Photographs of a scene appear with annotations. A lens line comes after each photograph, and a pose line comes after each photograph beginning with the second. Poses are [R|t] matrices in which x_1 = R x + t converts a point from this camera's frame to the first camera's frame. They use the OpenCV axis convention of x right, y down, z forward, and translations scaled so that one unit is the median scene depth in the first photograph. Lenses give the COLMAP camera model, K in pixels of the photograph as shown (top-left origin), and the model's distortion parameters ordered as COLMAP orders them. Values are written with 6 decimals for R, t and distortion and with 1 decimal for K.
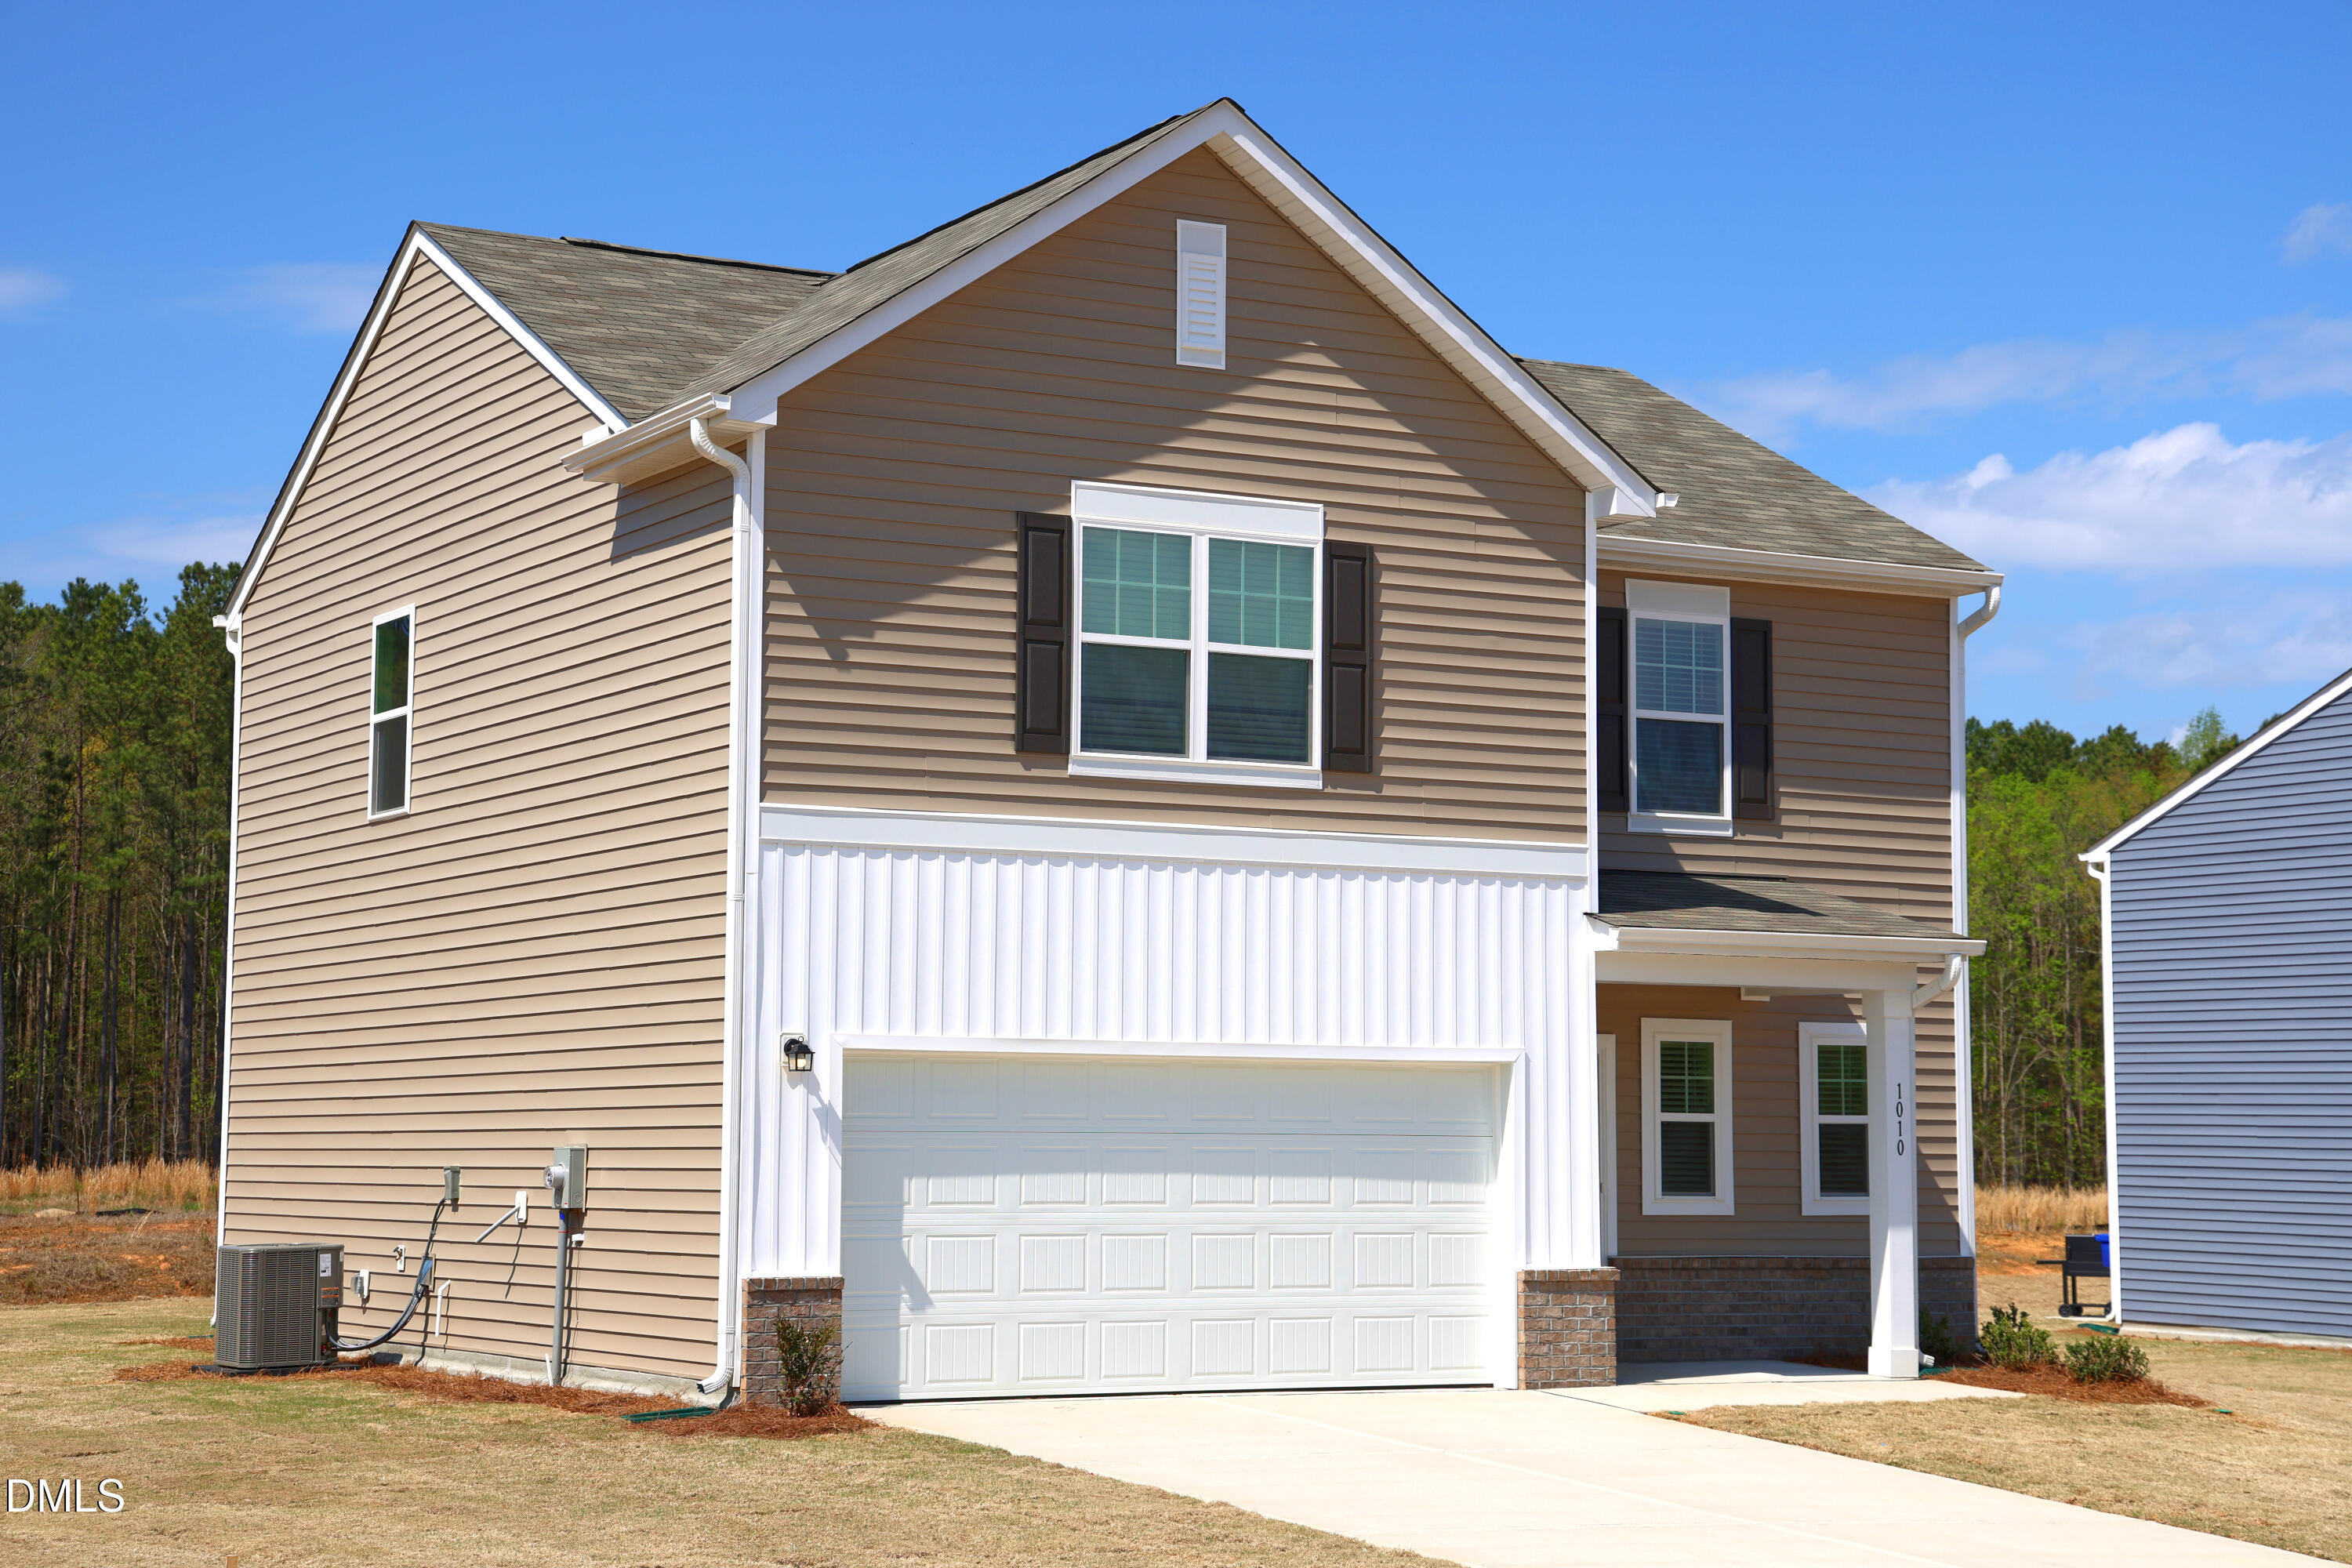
lens RADIAL K [[3967.3, 0, 1176.0], [0, 3967.3, 784.0], [0, 0, 1]] dist [0.269308, -0.049033]
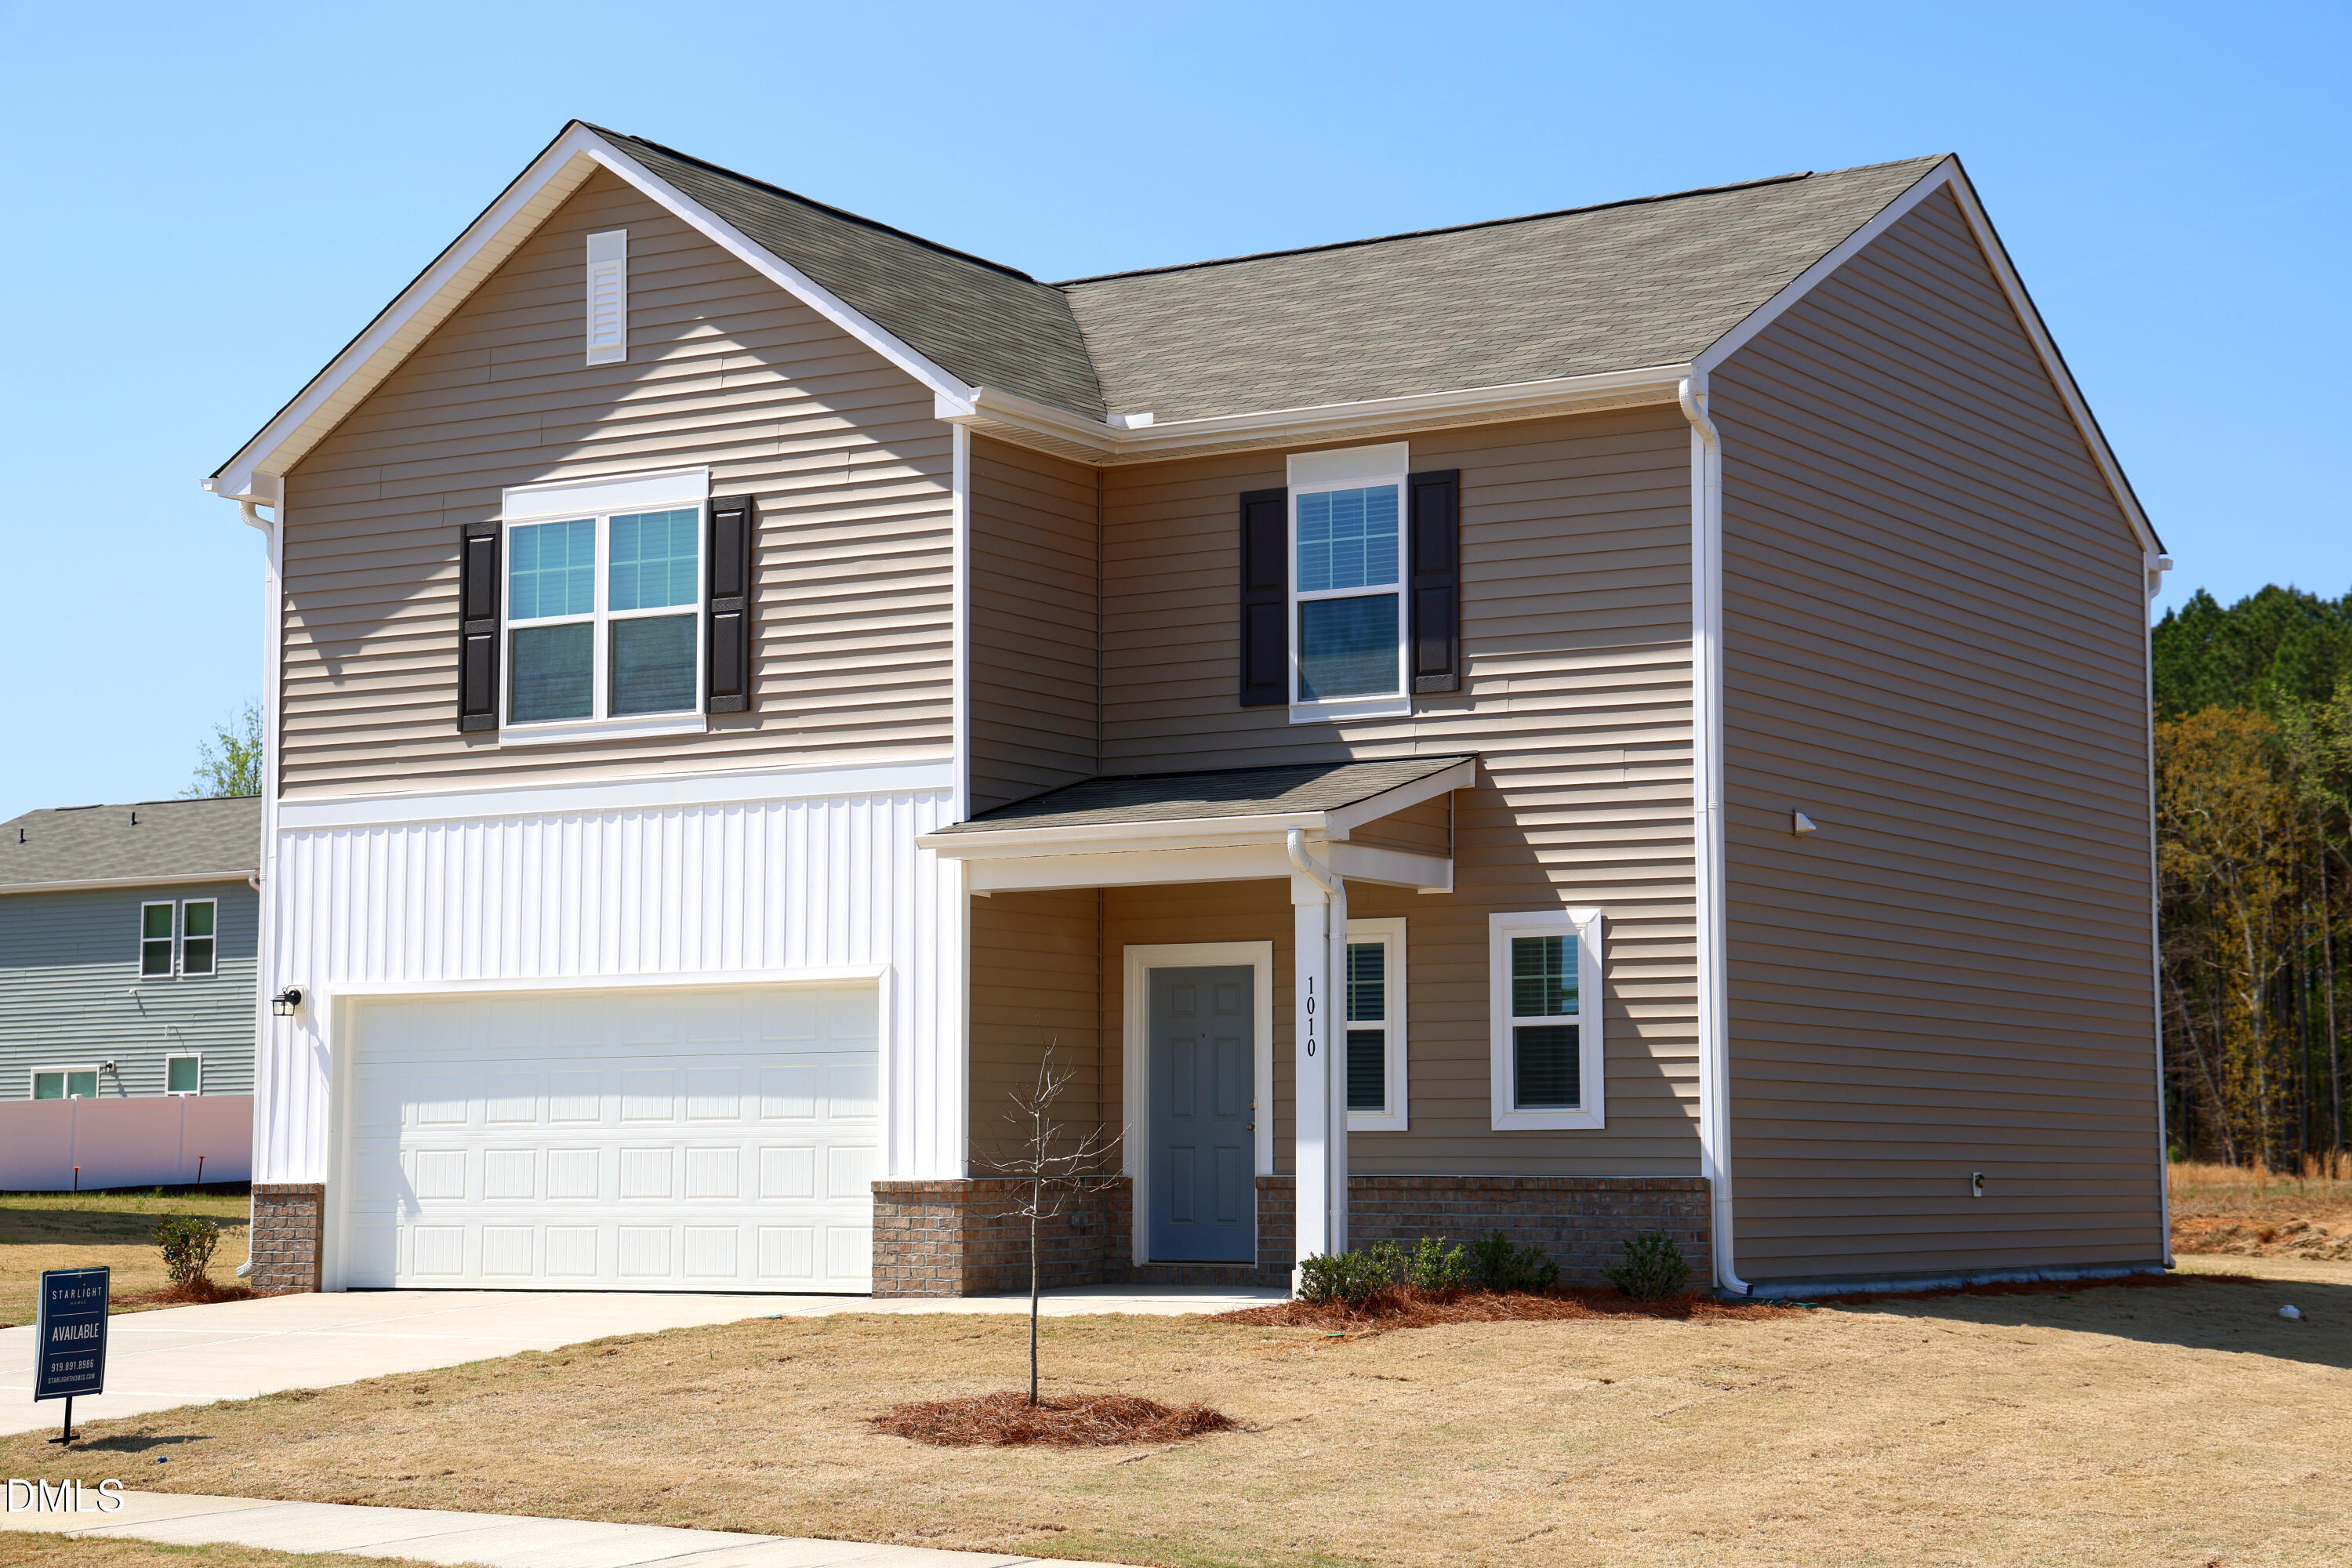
lens RADIAL K [[3967.3, 0, 1176.0], [0, 3967.3, 784.0], [0, 0, 1]] dist [0.269308, -0.049033]
pose [[0.489662, -0.090123, -0.867242, 1.018803], [0.084077, 0.994889, -0.055916, 0.085115], [0.867849, -0.045535, 0.494737, 0.575402]]
